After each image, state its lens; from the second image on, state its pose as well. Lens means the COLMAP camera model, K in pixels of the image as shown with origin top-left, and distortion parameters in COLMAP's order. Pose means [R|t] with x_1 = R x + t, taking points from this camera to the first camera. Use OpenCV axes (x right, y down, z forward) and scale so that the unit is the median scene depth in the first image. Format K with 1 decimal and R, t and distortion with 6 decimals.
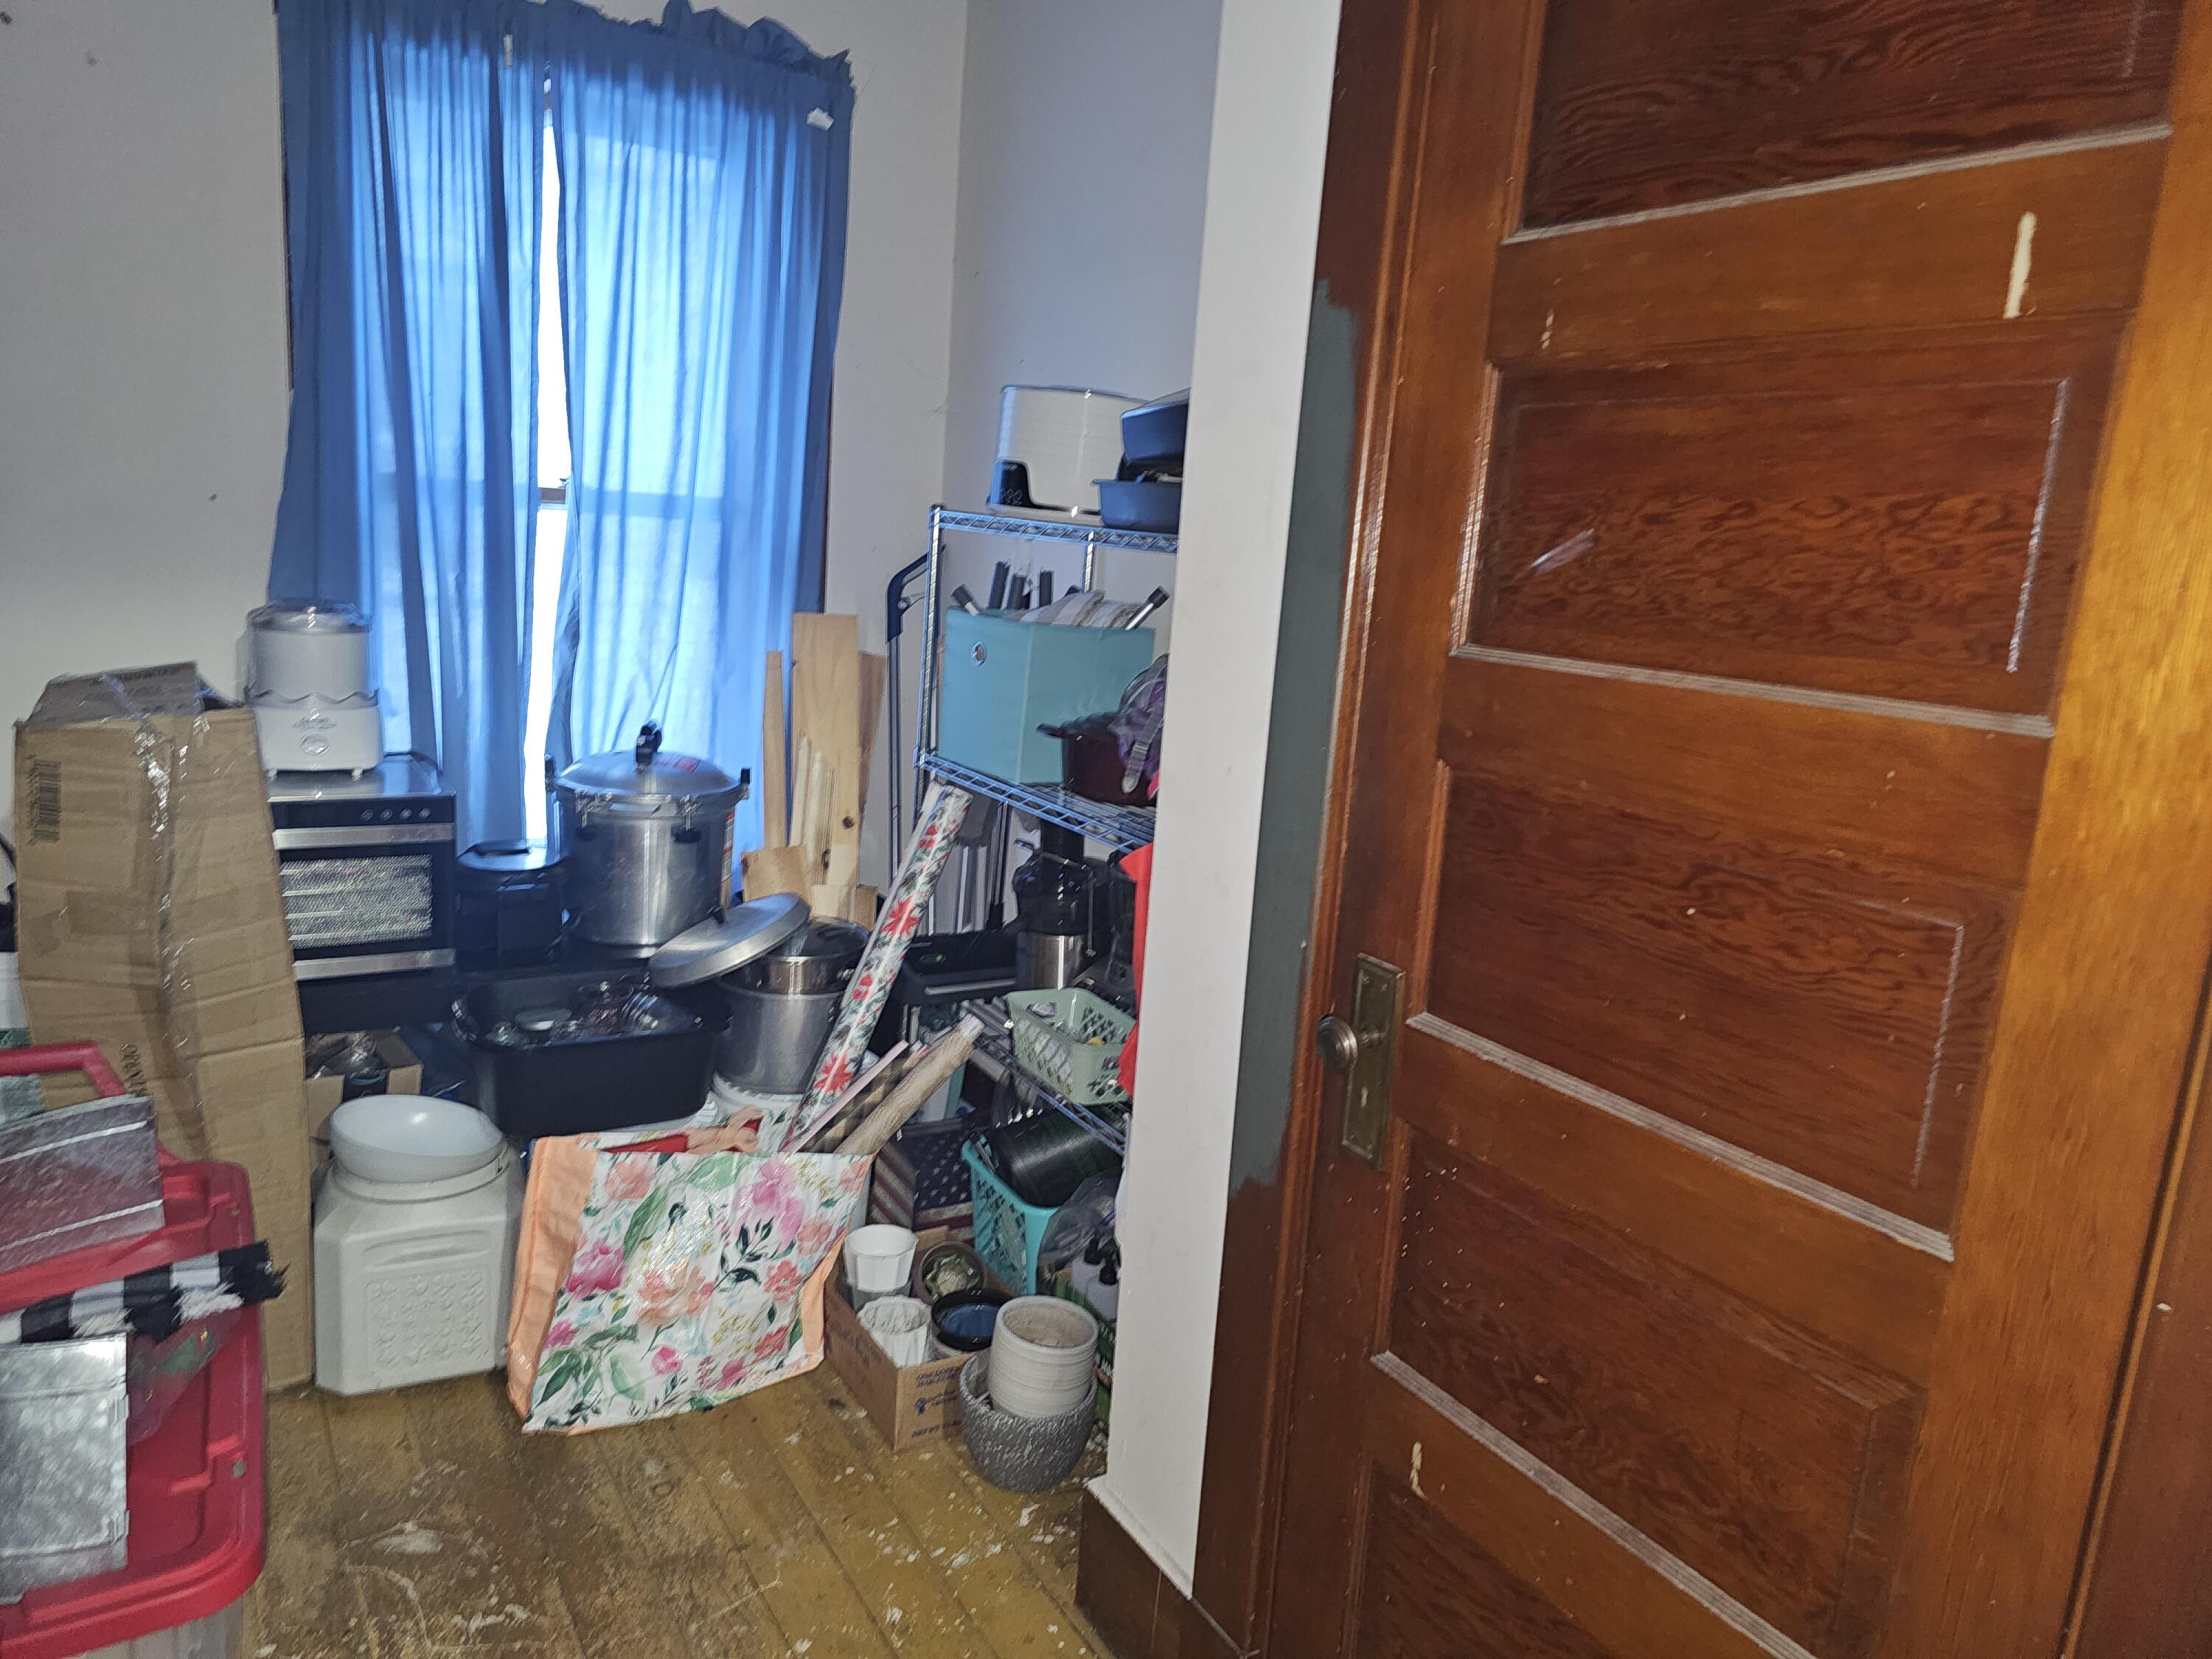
lens RADIAL K [[1478.6, 0, 1074.1], [0, 1478.6, 800.2], [0, 0, 1]] dist [0.062870, -0.058354]
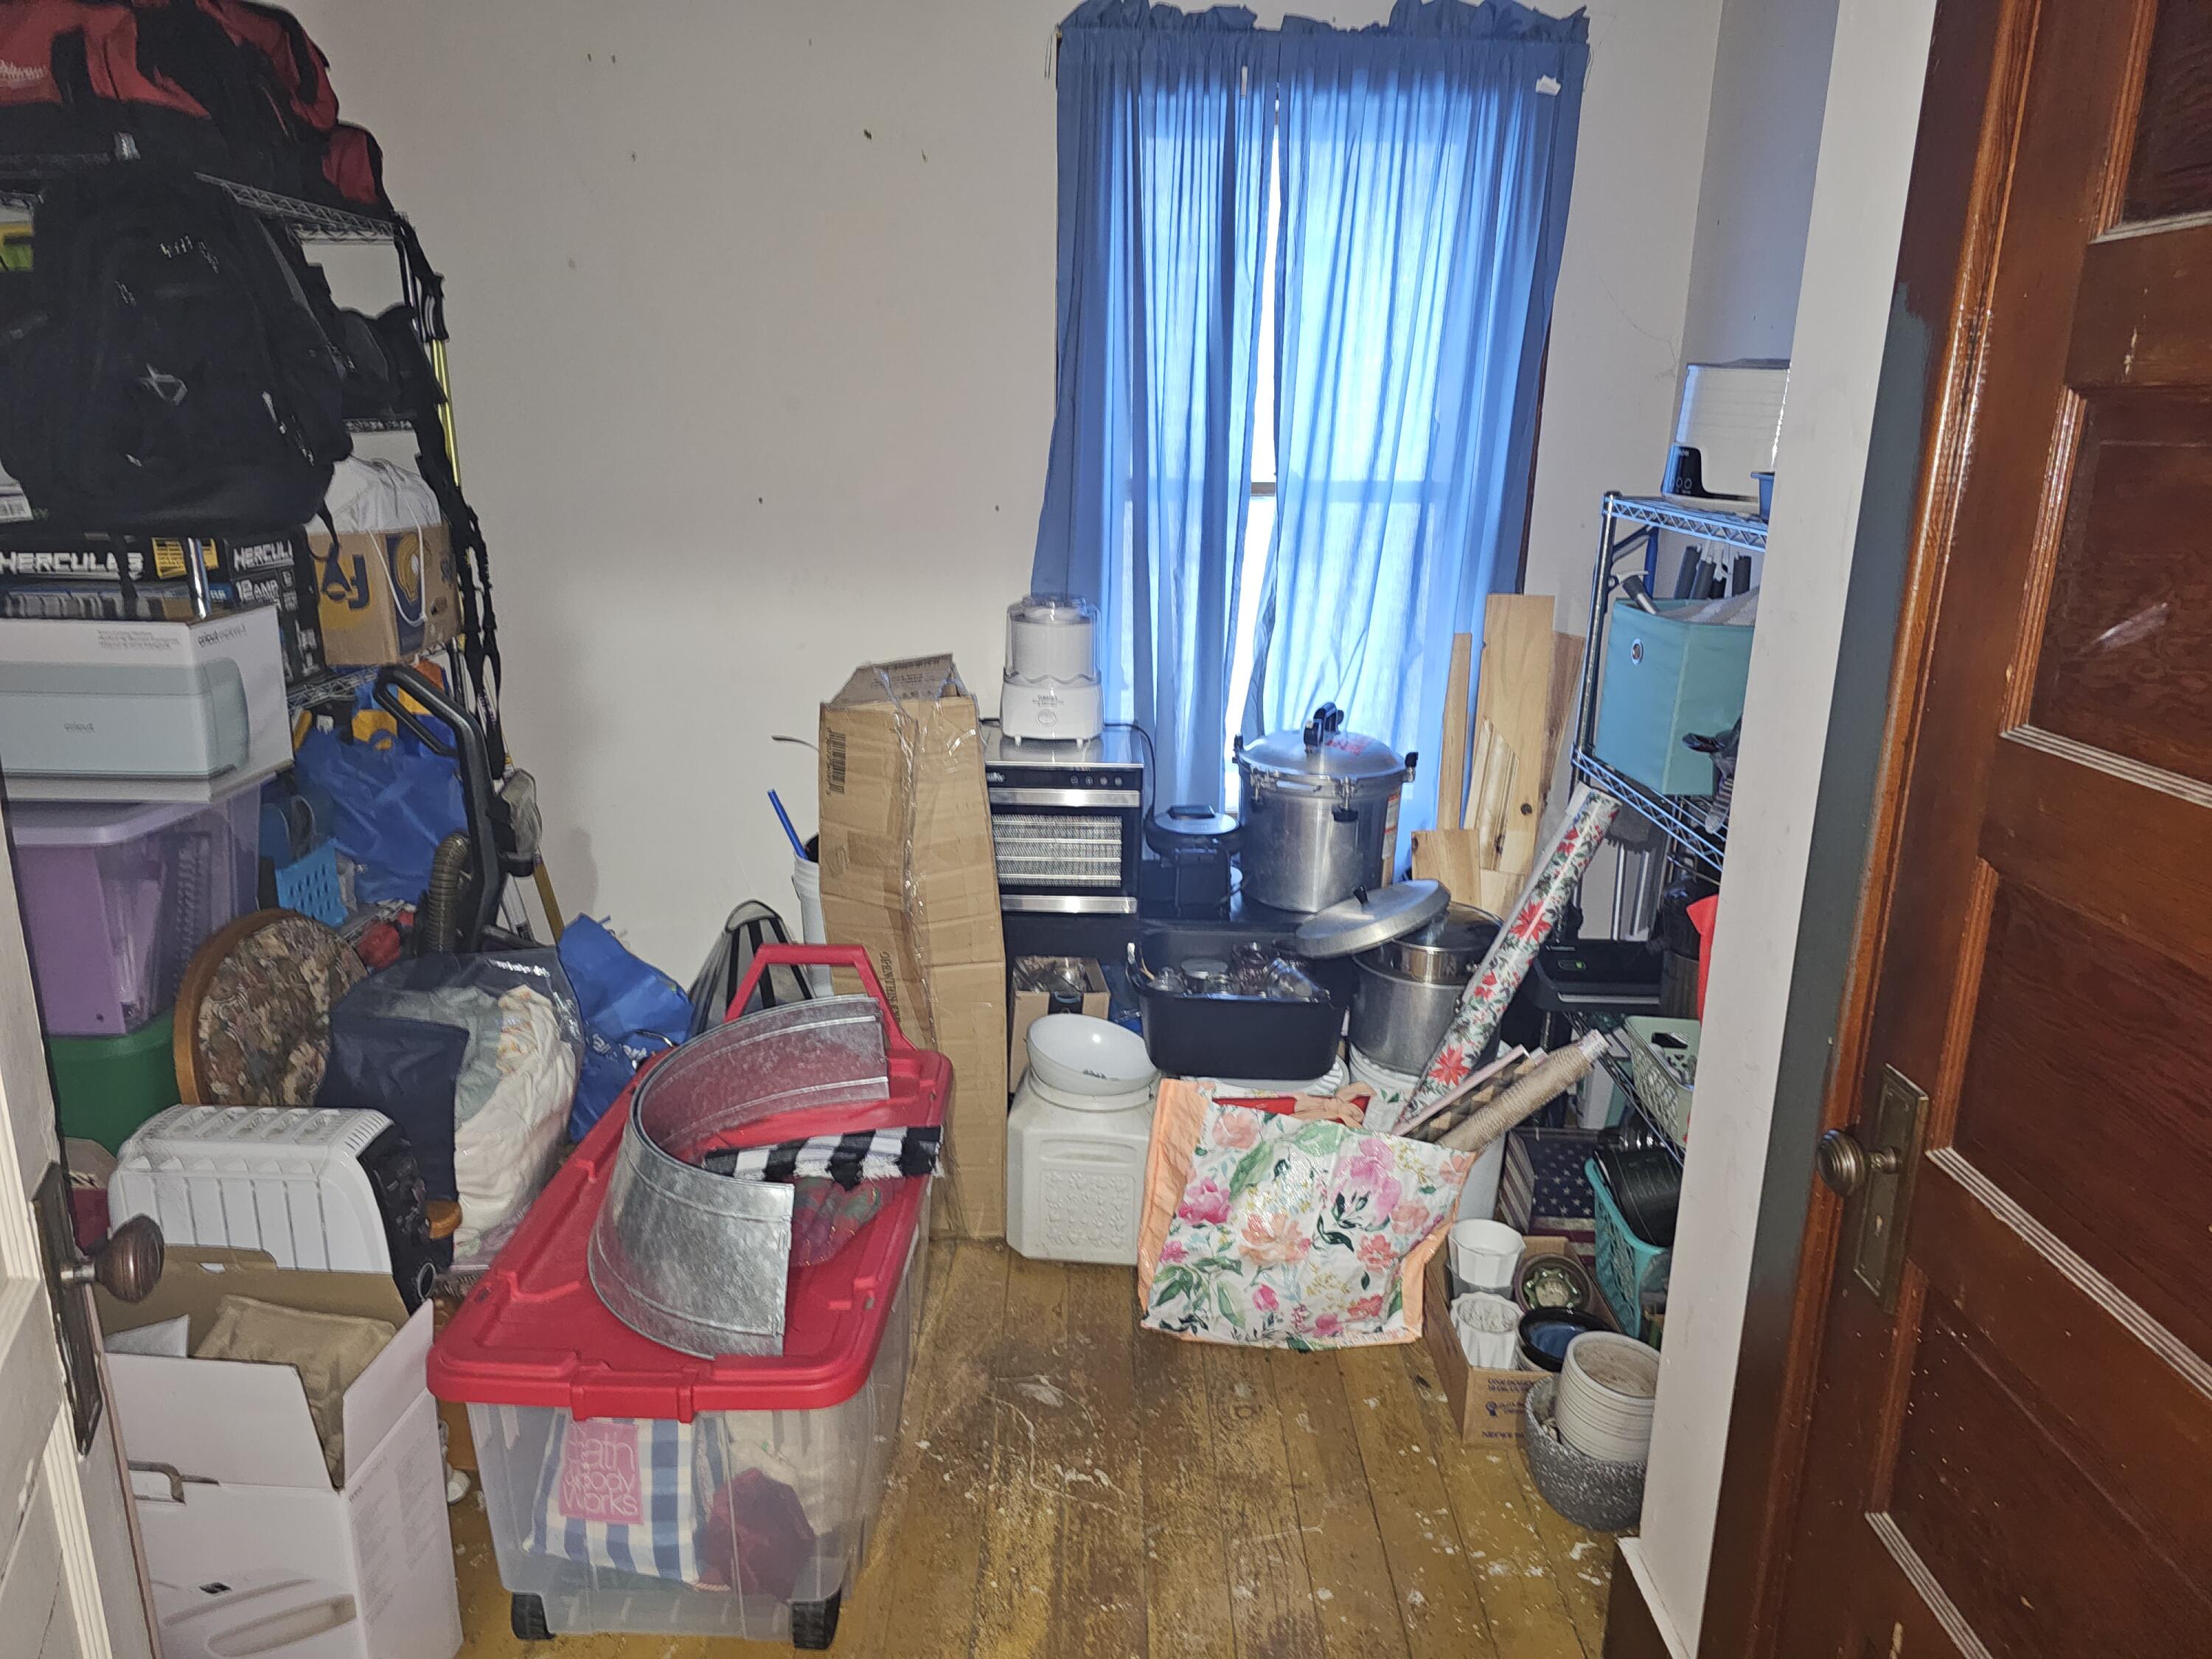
lens RADIAL K [[1478.6, 0, 1079.8], [0, 1478.6, 800.1], [0, 0, 1]] dist [0.062870, -0.058354]
pose [[0.850757, 0.078805, -0.519618, 0.155618], [-0.053895, 0.996564, 0.062896, -0.053401], [0.522789, -0.025505, 0.852081, 0.004277]]
